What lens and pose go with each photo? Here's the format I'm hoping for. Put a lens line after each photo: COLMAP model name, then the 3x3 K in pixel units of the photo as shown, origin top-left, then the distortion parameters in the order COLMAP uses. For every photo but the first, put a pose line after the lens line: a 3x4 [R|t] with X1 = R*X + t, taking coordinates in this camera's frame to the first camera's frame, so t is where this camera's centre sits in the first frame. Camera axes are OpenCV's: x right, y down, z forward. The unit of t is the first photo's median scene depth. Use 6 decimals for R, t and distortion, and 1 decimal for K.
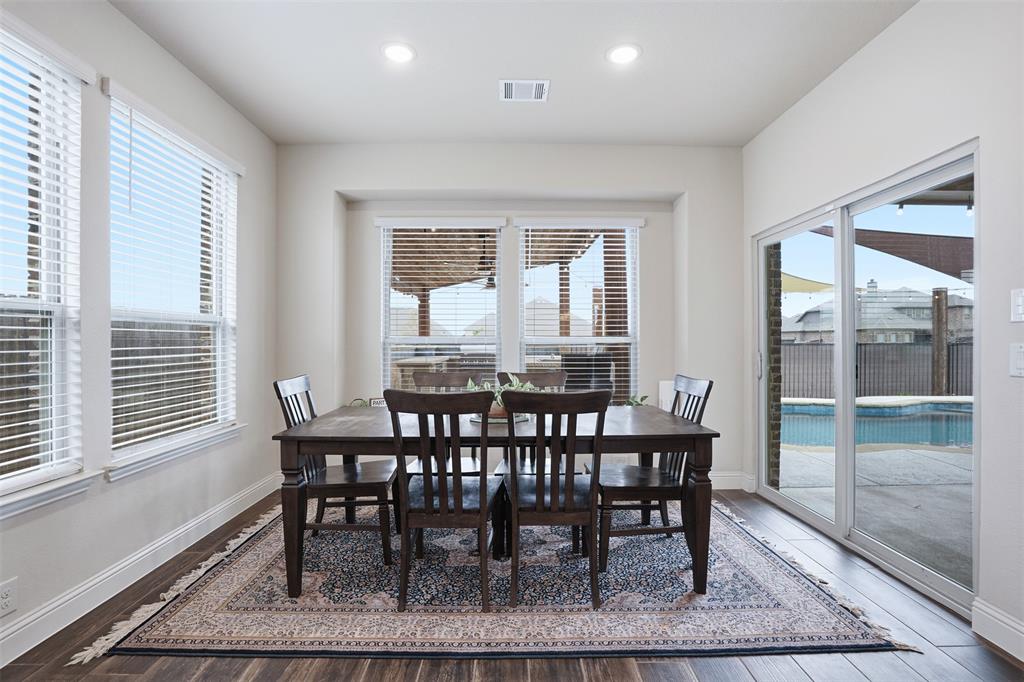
lens RADIAL K [[479.5, 0, 512.0], [0, 479.5, 341.0], [0, 0, 1]] dist [-0.055353, 0.020577]
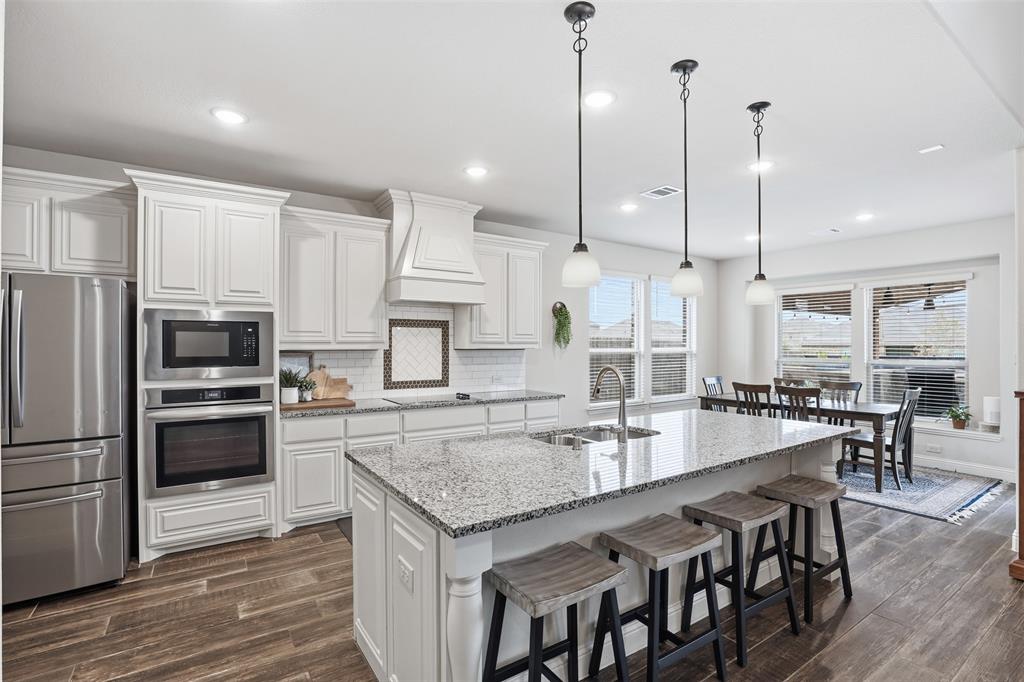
lens RADIAL K [[479.5, 0, 512.0], [0, 479.5, 341.0], [0, 0, 1]] dist [-0.055353, 0.020577]
pose [[0.546073, -0.006845, -0.837709, 0.984312], [0.000978, 0.999971, -0.007533, -0.087622], [0.837737, 0.003295, 0.546064, -1.159021]]
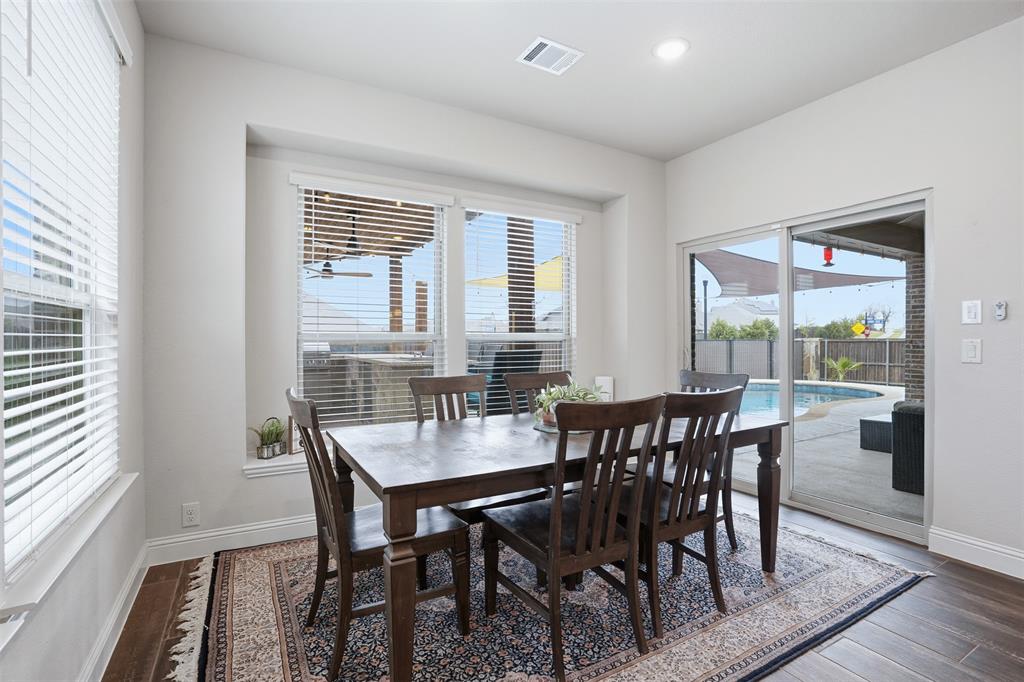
lens RADIAL K [[479.5, 0, 512.0], [0, 479.5, 341.0], [0, 0, 1]] dist [-0.055353, 0.020577]
pose [[0.874174, -0.003316, 0.485602, -0.508162], [-0.000338, 0.999972, 0.007437, -0.000586], [-0.485613, -0.006665, 0.874148, 0.280597]]
